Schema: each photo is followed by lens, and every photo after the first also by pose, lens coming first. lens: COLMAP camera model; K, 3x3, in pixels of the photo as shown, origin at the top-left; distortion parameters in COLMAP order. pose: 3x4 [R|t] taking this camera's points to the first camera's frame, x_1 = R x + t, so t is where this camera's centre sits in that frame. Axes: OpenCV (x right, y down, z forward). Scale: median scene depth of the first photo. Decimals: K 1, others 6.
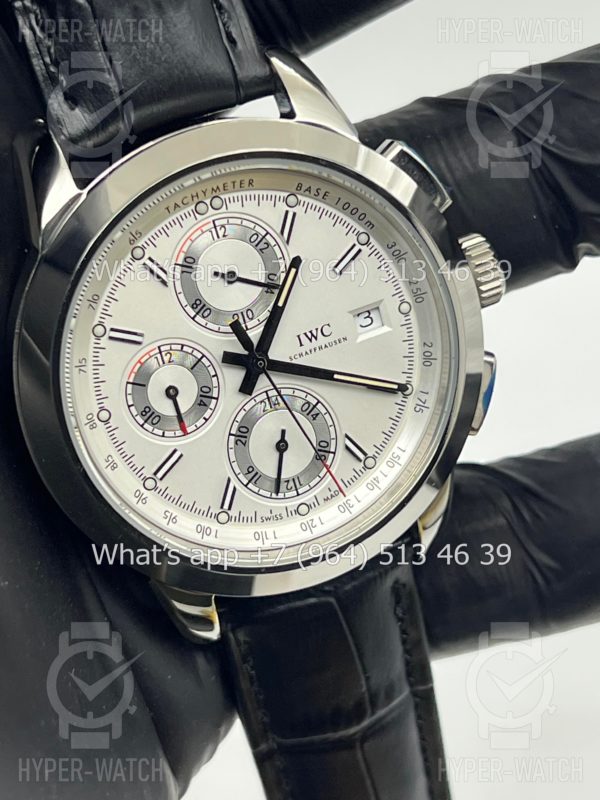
lens RADIAL K [[1842.7, 0, 299.4], [0, 1842.7, 393.1], [0, 0, 1]] dist [0.013928, 0.000000]
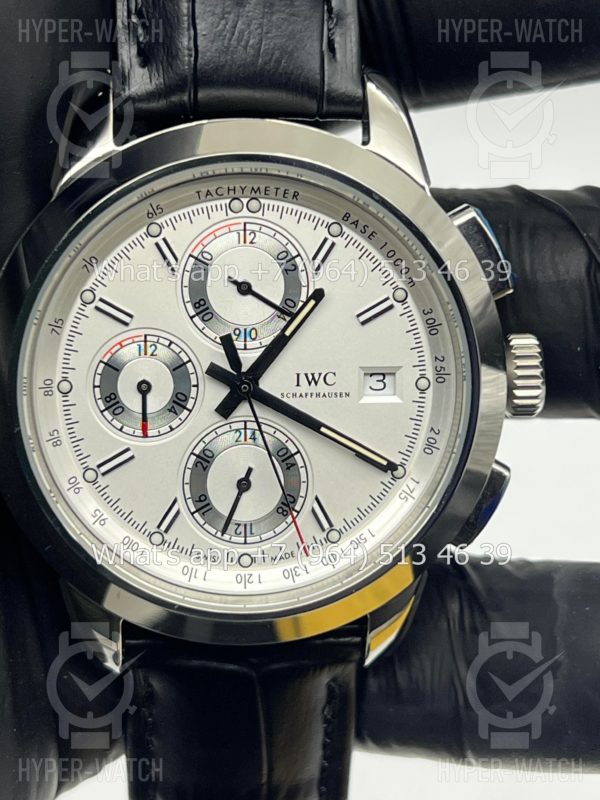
lens RADIAL K [[1842.7, 0, 300.9], [0, 1842.7, 398.5], [0, 0, 1]] dist [0.013928, 0.000000]
pose [[0.939416, 0.307274, -0.151922, 0.143462], [-0.319749, 0.945246, -0.065352, 0.039360], [0.123523, 0.109969, 0.986230, 0.108258]]
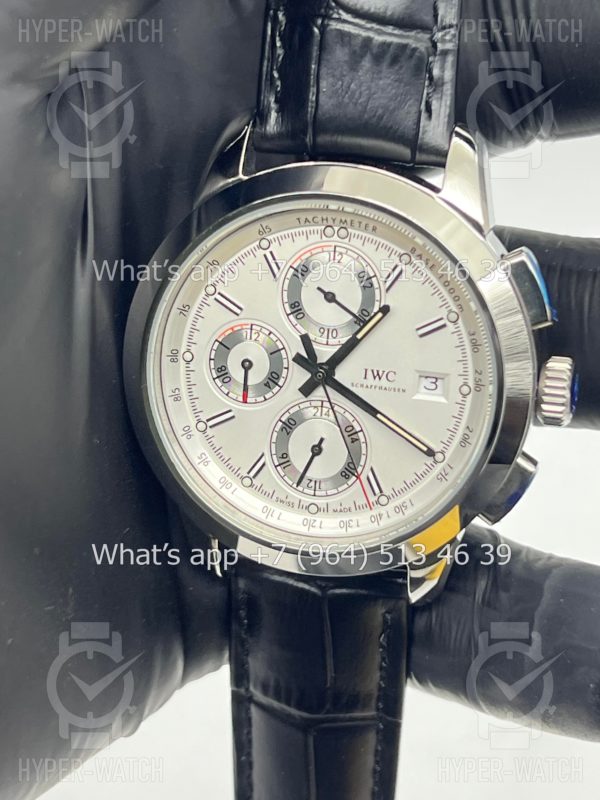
lens RADIAL K [[1842.7, 0, 299.7], [0, 1842.7, 399.4], [0, 0, 1]] dist [0.013928, 0.000000]
pose [[0.811597, 0.440013, -0.384315, 0.414899], [-0.429534, 0.895311, 0.117974, -0.132283], [0.395992, 0.069329, 0.915633, -0.056635]]
